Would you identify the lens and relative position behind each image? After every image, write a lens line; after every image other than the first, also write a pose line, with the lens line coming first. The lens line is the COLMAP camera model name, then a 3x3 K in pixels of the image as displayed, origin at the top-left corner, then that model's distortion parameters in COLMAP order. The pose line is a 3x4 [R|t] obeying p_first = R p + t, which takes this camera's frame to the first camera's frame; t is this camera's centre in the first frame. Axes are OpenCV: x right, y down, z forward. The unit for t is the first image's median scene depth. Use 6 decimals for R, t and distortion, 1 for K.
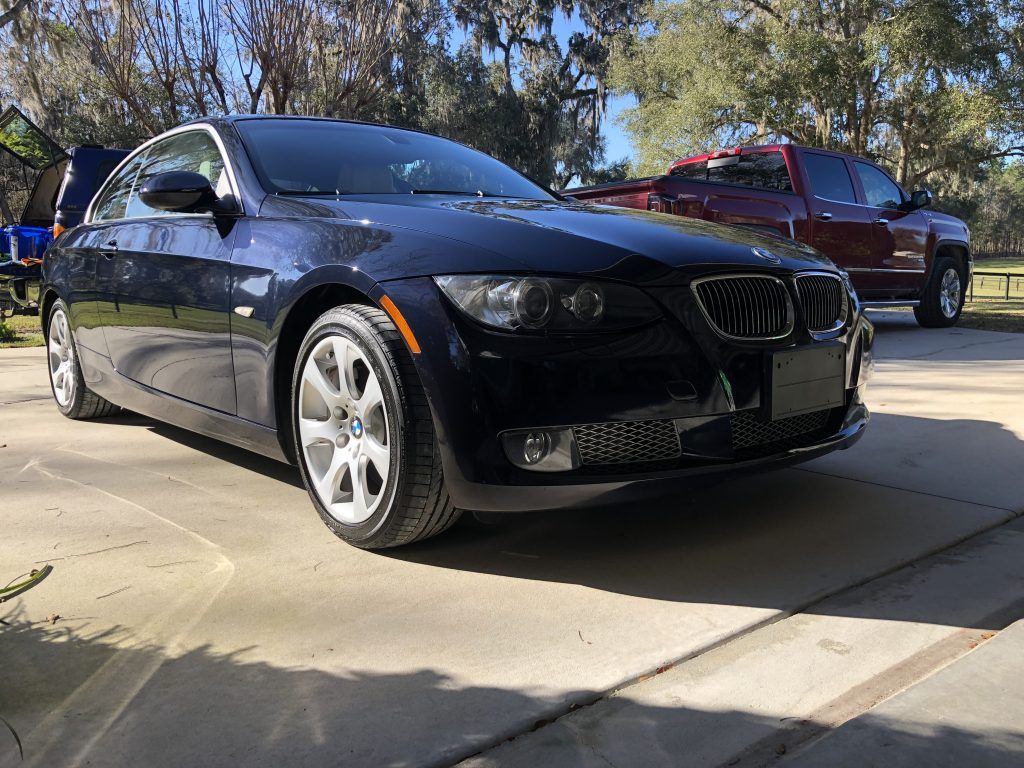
lens RADIAL K [[833.4, 0, 512.8], [0, 833.4, 382.4], [0, 0, 1]] dist [0.022225, -0.007345]
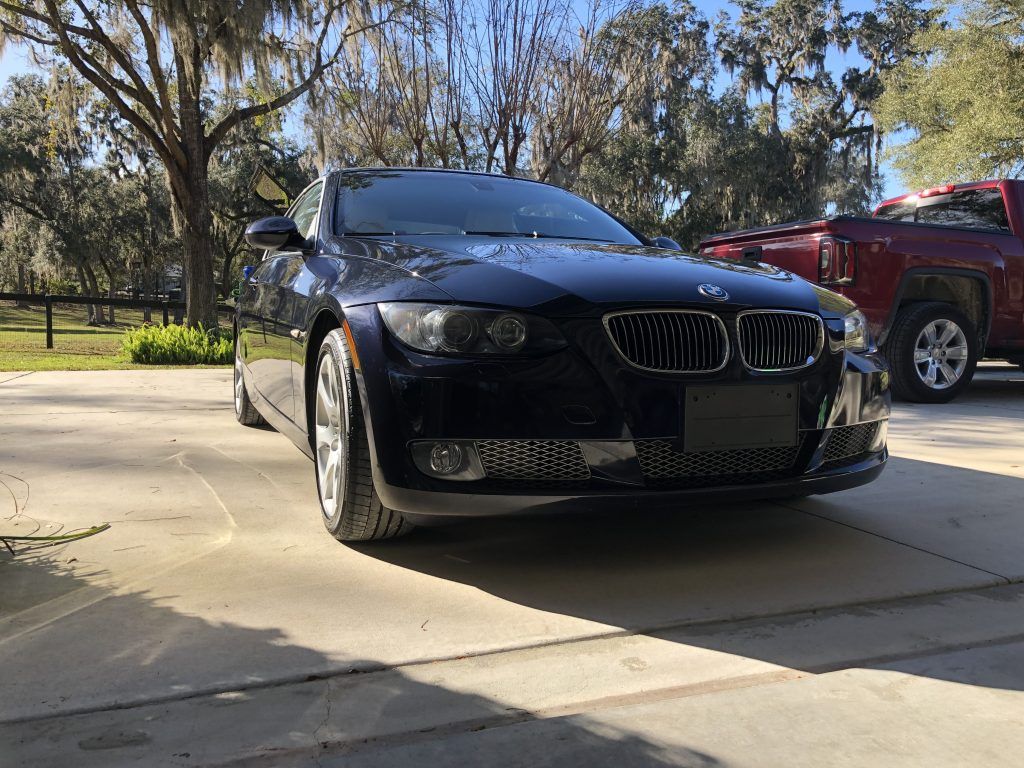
lens RADIAL K [[833.4, 0, 517.2], [0, 833.4, 383.6], [0, 0, 1]] dist [0.022225, -0.007345]
pose [[0.953378, 0.049491, -0.297692, 0.307726], [-0.063808, 0.997217, -0.038560, 0.010874], [0.294955, 0.055758, 0.953883, -0.027722]]
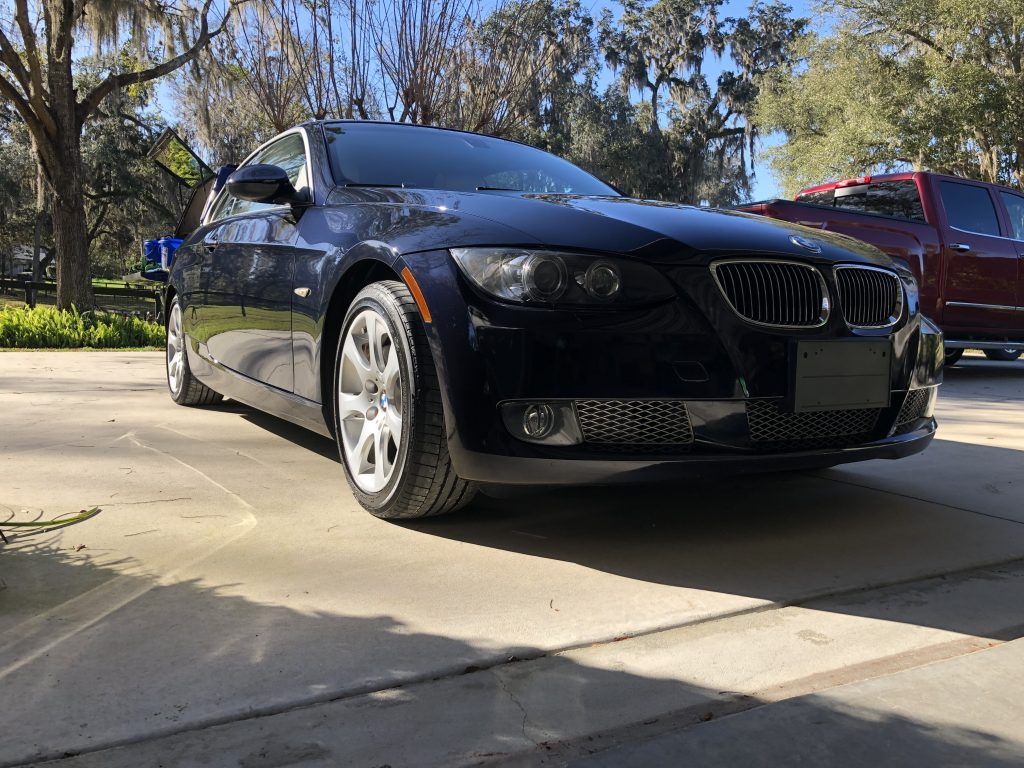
lens RADIAL K [[833.4, 0, 514.4], [0, 833.4, 383.7], [0, 0, 1]] dist [0.022225, -0.007345]
pose [[0.985871, 0.052000, -0.159230, 0.108154], [-0.058691, 0.997568, -0.037604, 0.050522], [0.156887, 0.046418, 0.986525, 0.007355]]
